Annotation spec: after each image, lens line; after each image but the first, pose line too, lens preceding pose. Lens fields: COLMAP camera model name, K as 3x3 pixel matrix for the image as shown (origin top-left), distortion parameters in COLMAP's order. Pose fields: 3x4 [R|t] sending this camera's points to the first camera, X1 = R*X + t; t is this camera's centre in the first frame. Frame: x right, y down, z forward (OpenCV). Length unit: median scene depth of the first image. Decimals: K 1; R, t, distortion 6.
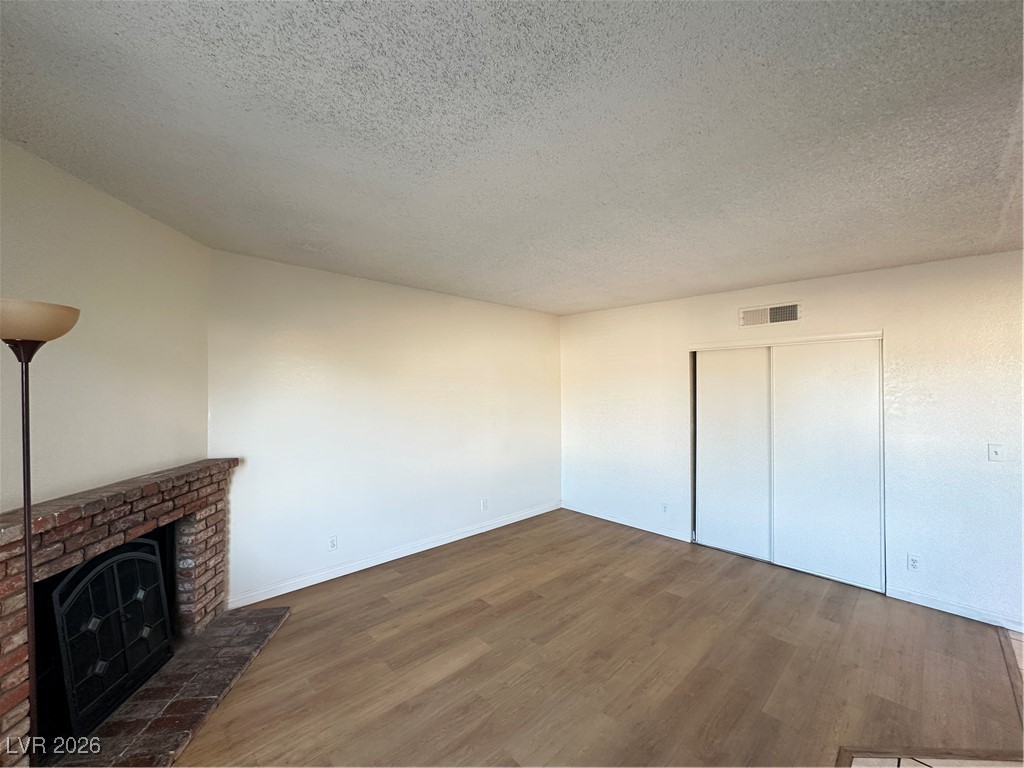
lens RADIAL K [[408.7, 0, 512.0], [0, 408.7, 389.9], [0, 0, 1]] dist [0.001216, -0.000108]
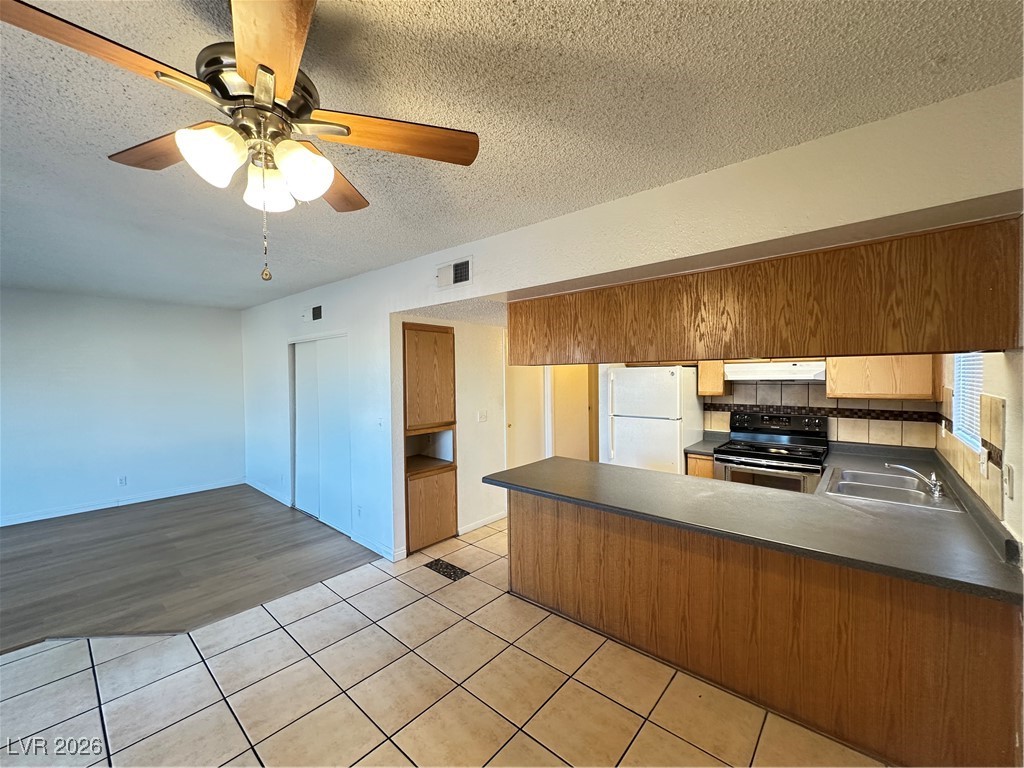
lens RADIAL K [[408.7, 0, 513.0], [0, 408.7, 384.0], [0, 0, 1]] dist [0.001216, -0.000108]
pose [[0.995694, -0.011061, 0.092041, 1.734214], [0.009525, 0.999808, 0.017109, 0.014820], [-0.092213, -0.016159, 0.995608, -0.383173]]
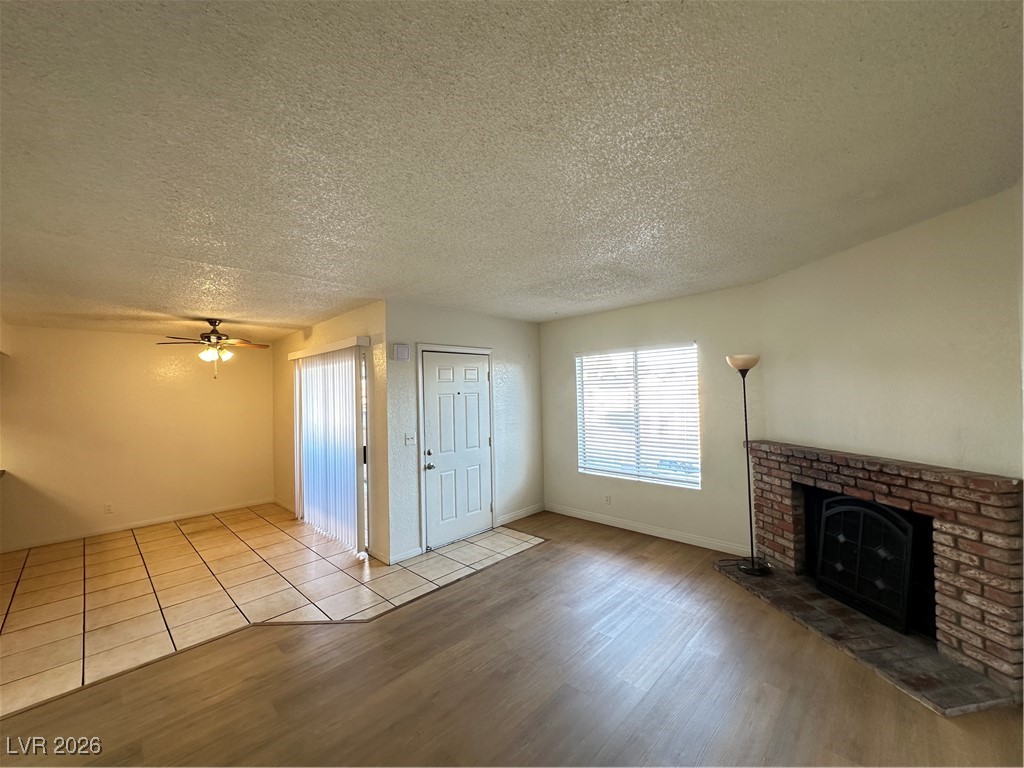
lens RADIAL K [[408.7, 0, 514.2], [0, 408.7, 389.2], [0, 0, 1]] dist [0.001216, -0.000108]
pose [[-0.998547, 0.019085, -0.050390, 0.232205], [0.019296, 0.999807, -0.003705, -0.008097], [0.050309, -0.004672, -0.998723, 2.028028]]
